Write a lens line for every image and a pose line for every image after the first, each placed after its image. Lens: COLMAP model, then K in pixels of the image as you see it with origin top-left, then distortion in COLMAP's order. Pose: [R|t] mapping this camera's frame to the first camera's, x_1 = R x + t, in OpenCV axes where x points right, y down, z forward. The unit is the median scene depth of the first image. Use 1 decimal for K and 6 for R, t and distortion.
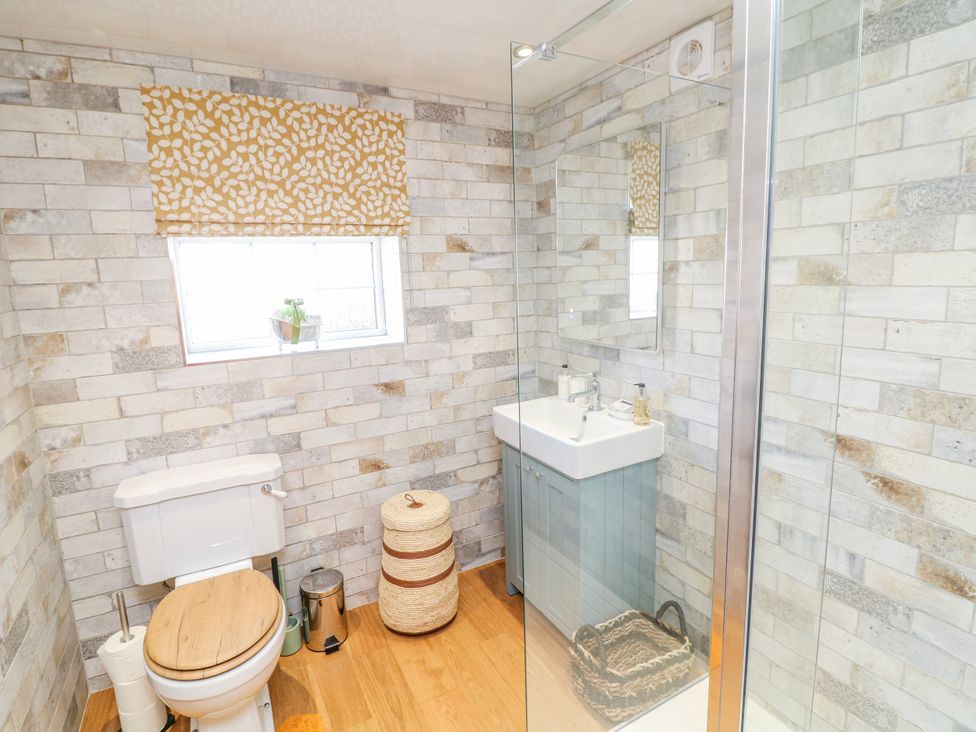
lens RADIAL K [[511.1, 0, 488.6], [0, 511.1, 356.5], [0, 0, 1]] dist [0.003474, -0.015420]
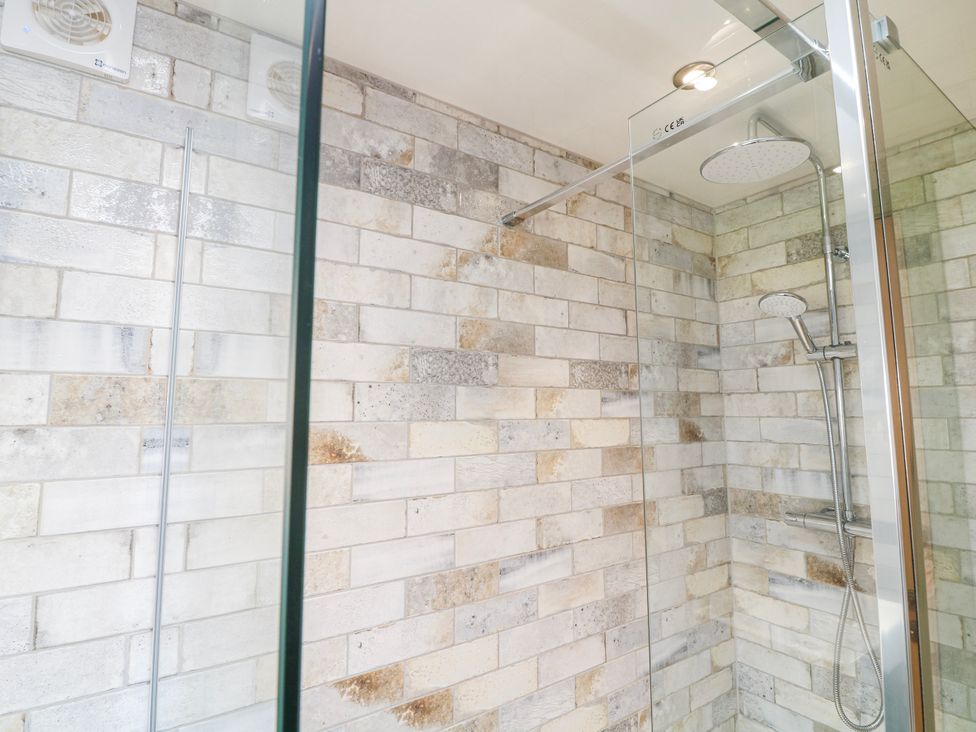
lens RADIAL K [[511.1, 0, 488.6], [0, 511.1, 356.5], [0, 0, 1]] dist [0.003474, -0.015420]
pose [[-0.103773, 0.142553, 0.984332, -0.101601], [0.170642, 0.977553, -0.123581, -0.181369], [-0.979853, 0.155144, -0.125769, 0.962573]]
